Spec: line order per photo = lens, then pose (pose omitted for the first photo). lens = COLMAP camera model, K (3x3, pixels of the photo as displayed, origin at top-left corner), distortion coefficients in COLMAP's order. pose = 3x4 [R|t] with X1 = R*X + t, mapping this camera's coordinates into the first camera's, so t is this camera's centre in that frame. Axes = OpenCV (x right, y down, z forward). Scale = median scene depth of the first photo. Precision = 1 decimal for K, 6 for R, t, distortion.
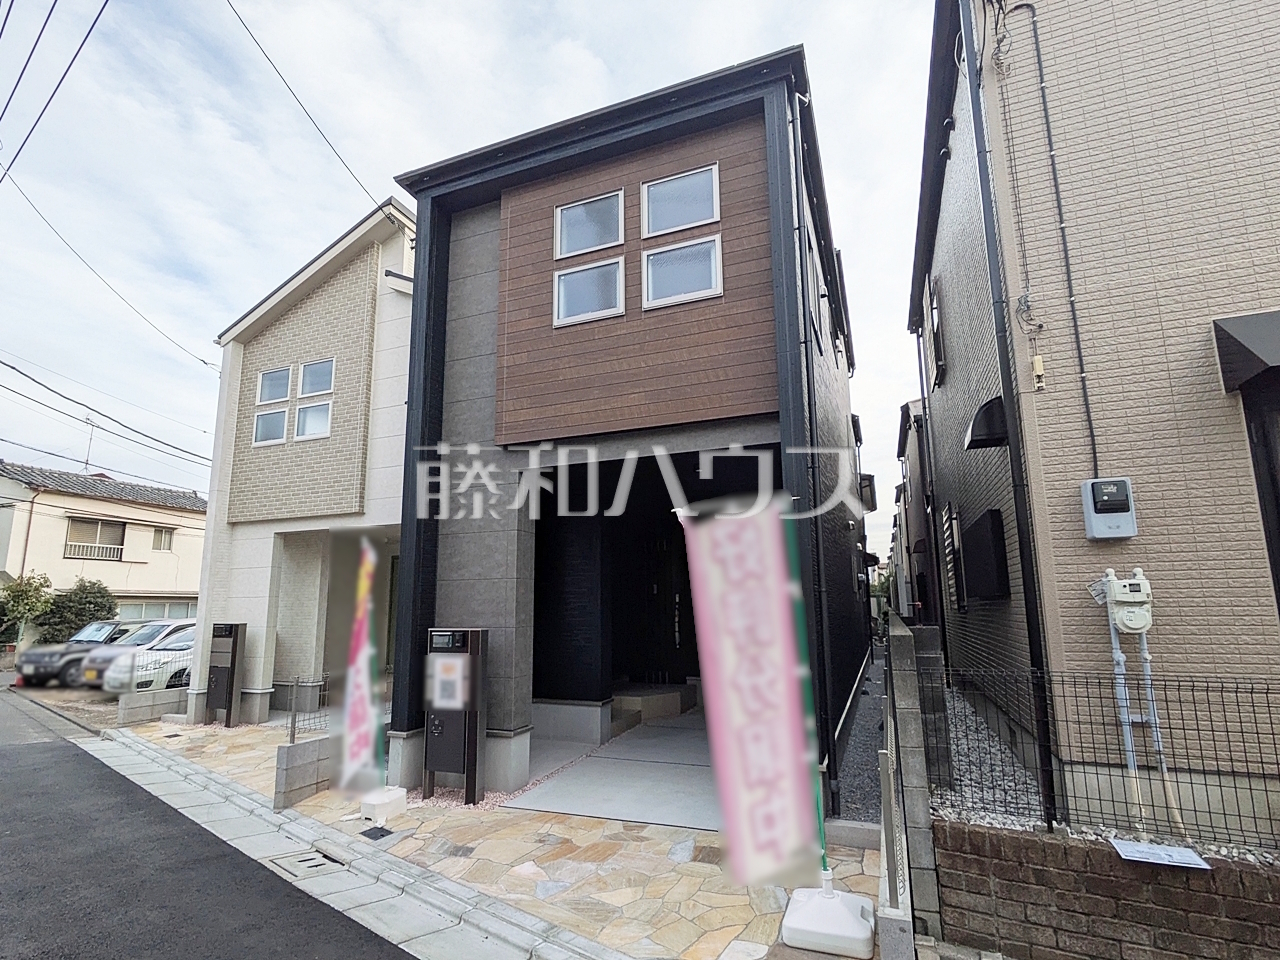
lens RADIAL K [[627.0, 0, 635.7], [0, 627.0, 506.1], [0, 0, 1]] dist [-0.004538, 0.004715]
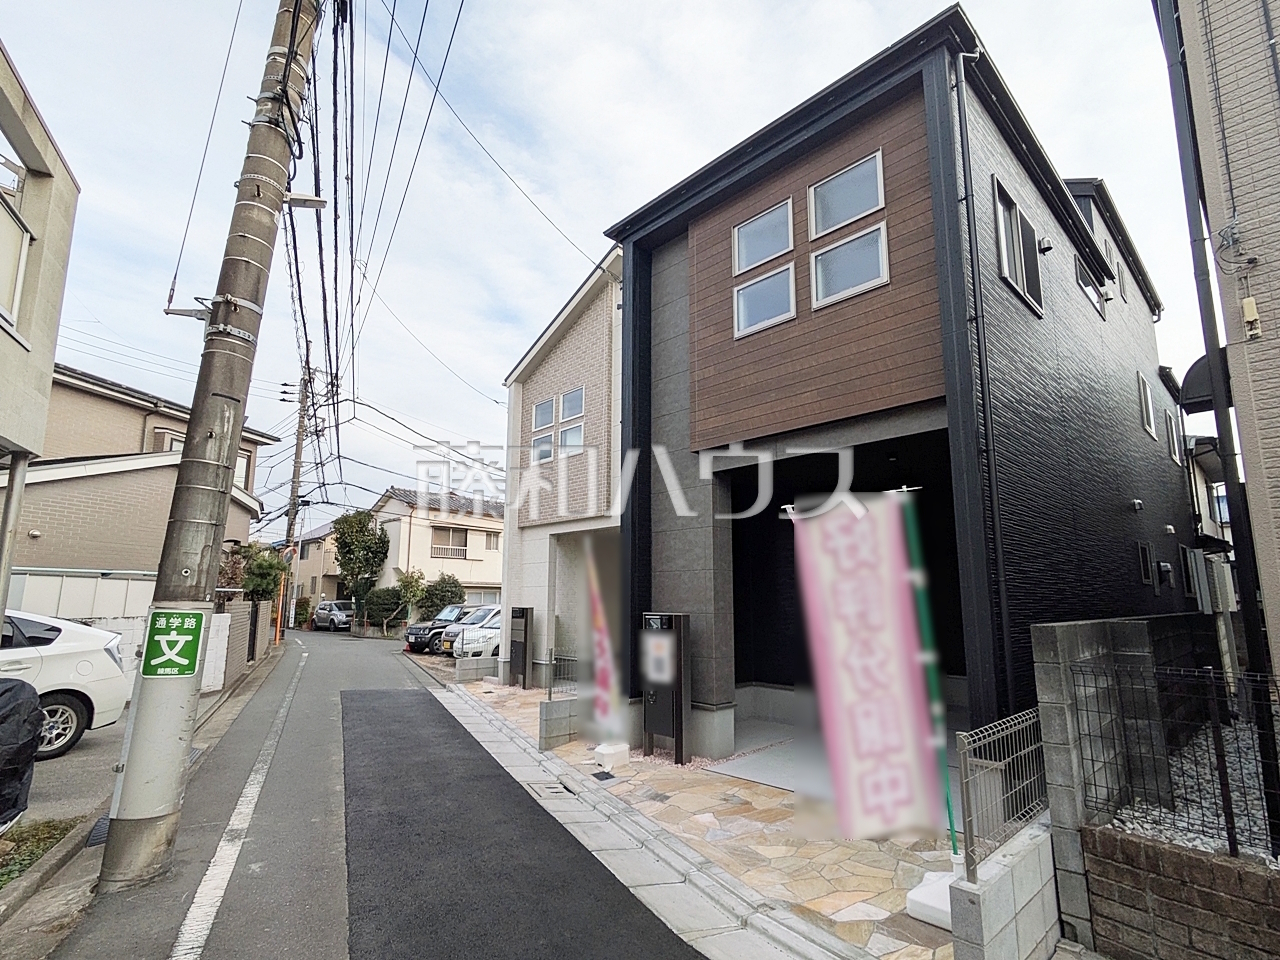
lens RADIAL K [[627.0, 0, 635.7], [0, 627.0, 506.1], [0, 0, 1]] dist [-0.004538, 0.004715]
pose [[0.905709, -0.049687, -0.420978, 0.168367], [0.054703, 0.998503, -0.000161, -0.005459], [0.420356, -0.022882, 0.907071, -0.072447]]
